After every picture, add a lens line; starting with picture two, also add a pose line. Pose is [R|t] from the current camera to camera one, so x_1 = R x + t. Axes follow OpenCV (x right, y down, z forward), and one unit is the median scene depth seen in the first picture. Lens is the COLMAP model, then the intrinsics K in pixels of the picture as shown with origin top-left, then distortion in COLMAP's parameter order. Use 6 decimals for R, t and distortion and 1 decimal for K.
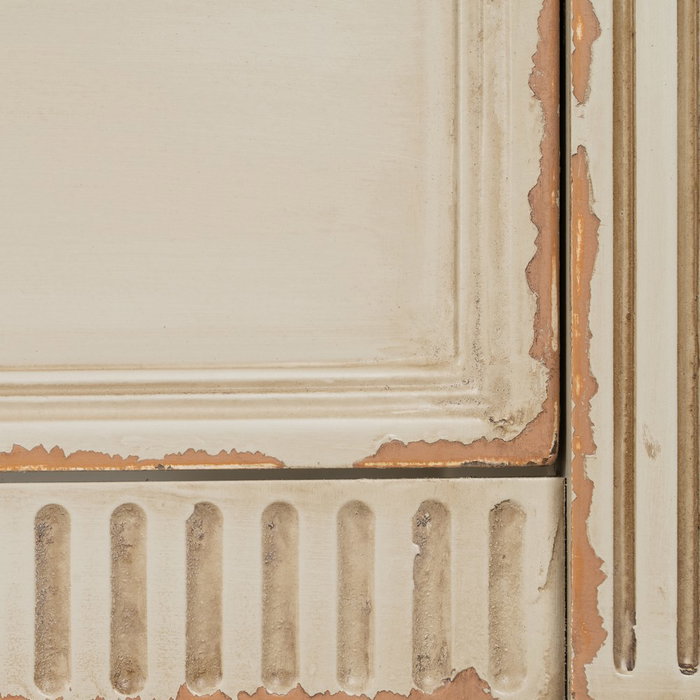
lens RADIAL K [[3343.0, 0, 350.4], [0, 3343.0, 350.5], [0, 0, 1]] dist [-0.374101, 0.000000]
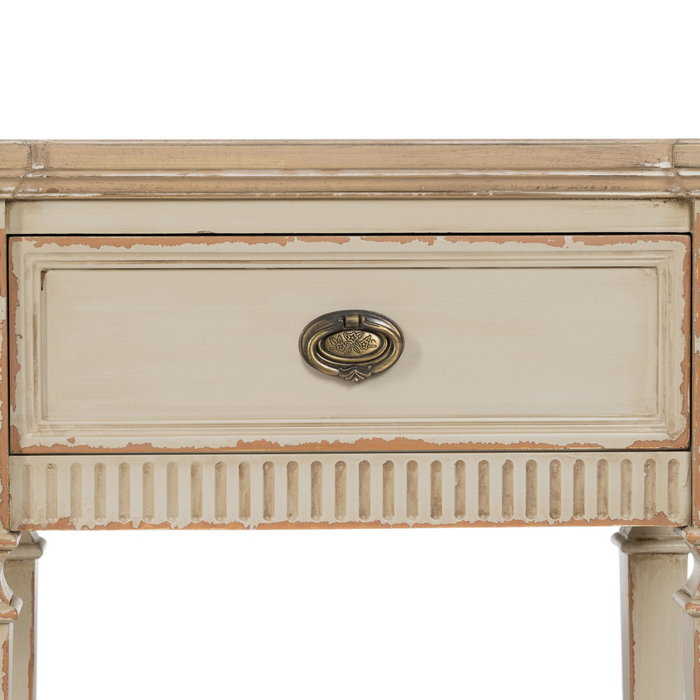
lens RADIAL K [[3343.0, 0, 349.5], [0, 3343.0, 351.5], [0, 0, 1]] dist [-0.374101, 0.000000]
pose [[0.999035, 0.004000, -0.043733, -0.124247], [-0.004117, 0.999988, -0.002598, -0.048659], [0.043722, 0.002776, 0.999040, -2.203224]]
